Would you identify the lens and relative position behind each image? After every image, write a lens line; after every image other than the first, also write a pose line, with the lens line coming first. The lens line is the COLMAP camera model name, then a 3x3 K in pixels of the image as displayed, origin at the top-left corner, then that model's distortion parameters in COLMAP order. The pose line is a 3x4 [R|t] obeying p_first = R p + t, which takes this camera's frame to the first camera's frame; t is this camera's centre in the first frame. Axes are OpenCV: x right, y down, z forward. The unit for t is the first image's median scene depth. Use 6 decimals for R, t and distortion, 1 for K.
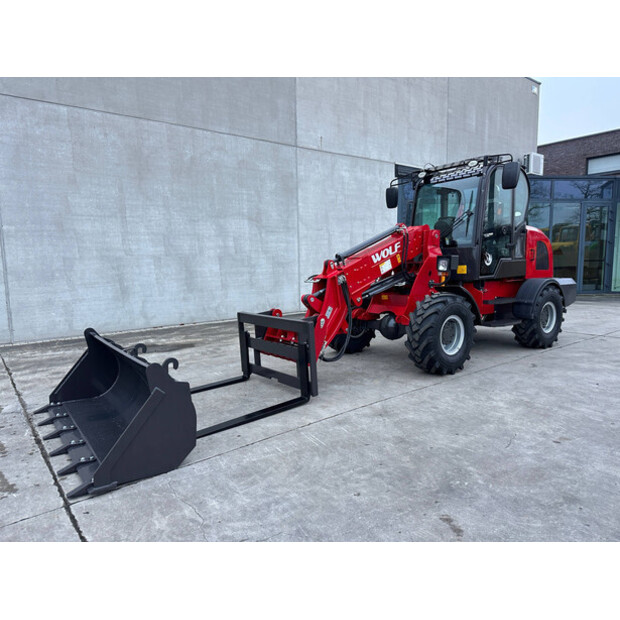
lens RADIAL K [[435.4, 0, 319.0], [0, 435.4, 310.6], [0, 0, 1]] dist [0.072482, -0.093132]
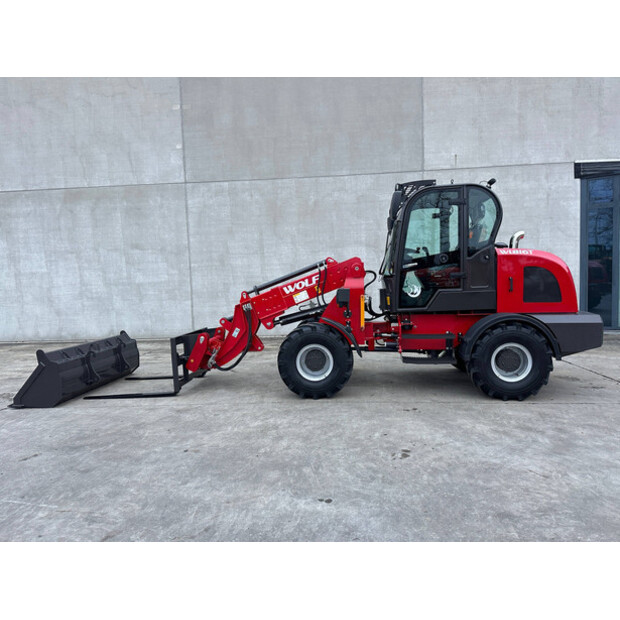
lens RADIAL K [[435.4, 0, 319.0], [0, 435.4, 310.6], [0, 0, 1]] dist [0.072482, -0.093132]
pose [[0.733463, 0.045142, -0.678229, 0.709966], [-0.062470, 0.998046, -0.001129, -0.049285], [0.676853, 0.043197, 0.734850, 0.146328]]
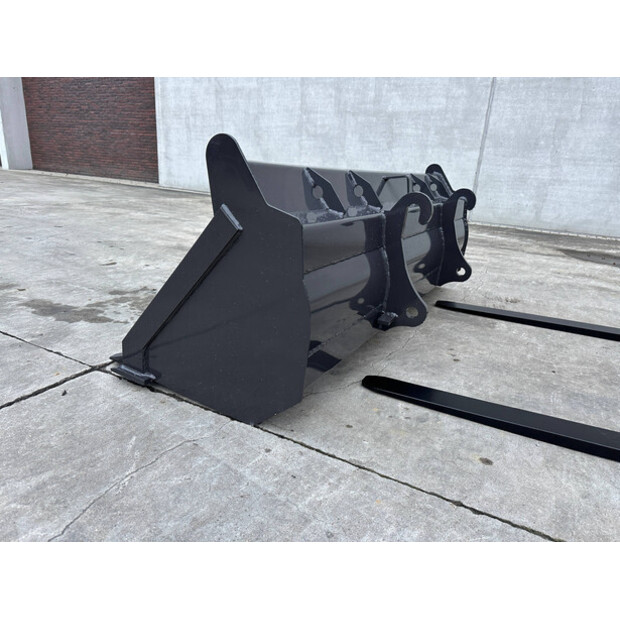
lens RADIAL K [[438.9, 0, 310.0], [0, 438.9, 310.0], [0, 0, 1]] dist [0.027907, -0.024068]
pose [[0.386636, 0.328744, -0.861650, 0.005989], [-0.179872, 0.943246, 0.279164, 0.053290], [0.904521, 0.047052, 0.423825, 0.347261]]
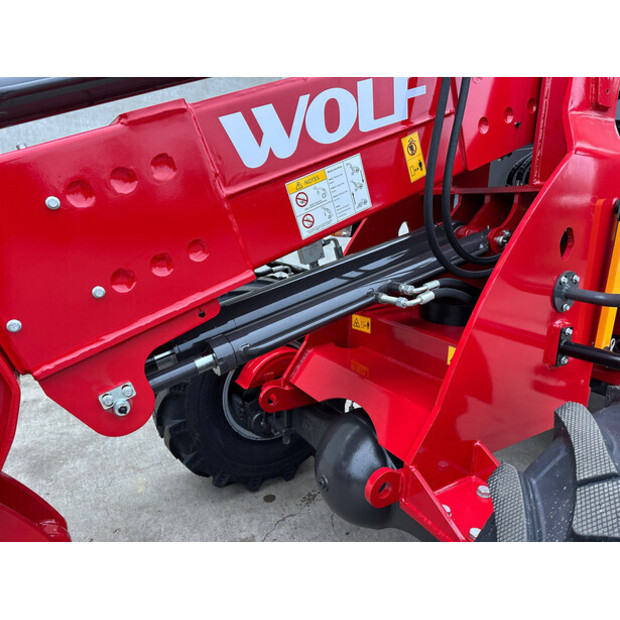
lens RADIAL K [[435.4, 0, 319.0], [0, 435.4, 310.6], [0, 0, 1]] dist [0.072482, -0.093132]
pose [[0.992451, 0.051300, -0.111400, 0.125826], [-0.040182, 0.994191, 0.099853, -0.053199], [0.115876, -0.094623, 0.988746, 0.604160]]
